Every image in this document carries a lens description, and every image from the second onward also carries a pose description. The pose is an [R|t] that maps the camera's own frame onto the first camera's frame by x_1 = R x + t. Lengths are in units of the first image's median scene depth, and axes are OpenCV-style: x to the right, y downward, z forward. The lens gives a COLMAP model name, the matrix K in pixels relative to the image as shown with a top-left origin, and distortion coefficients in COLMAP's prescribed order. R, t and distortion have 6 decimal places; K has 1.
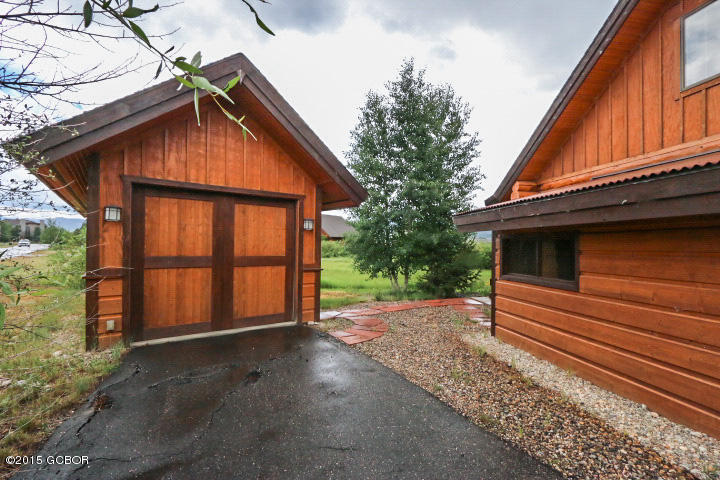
lens RADIAL K [[328.9, 0, 356.9], [0, 328.9, 244.4], [0, 0, 1]] dist [-0.019484, 0.003083]
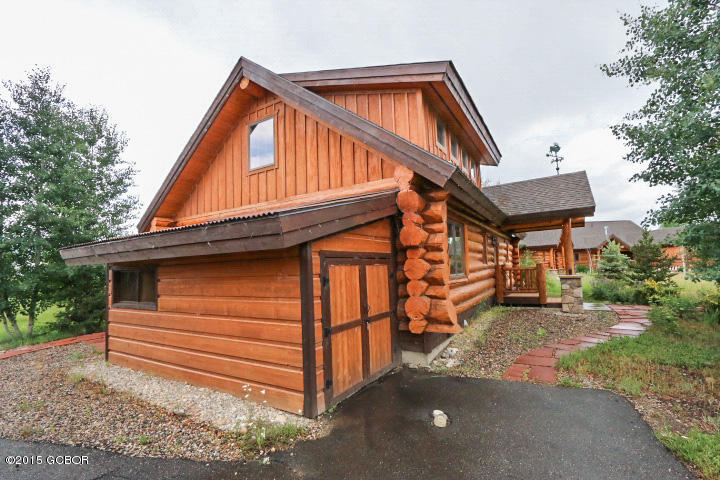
lens RADIAL K [[328.9, 0, 356.9], [0, 328.9, 244.4], [0, 0, 1]] dist [-0.019484, 0.003083]
pose [[0.656686, 0.022966, 0.753814, 0.211028], [0.037443, 0.997311, -0.063004, -0.007741], [-0.753234, 0.069599, 0.654060, -0.495153]]
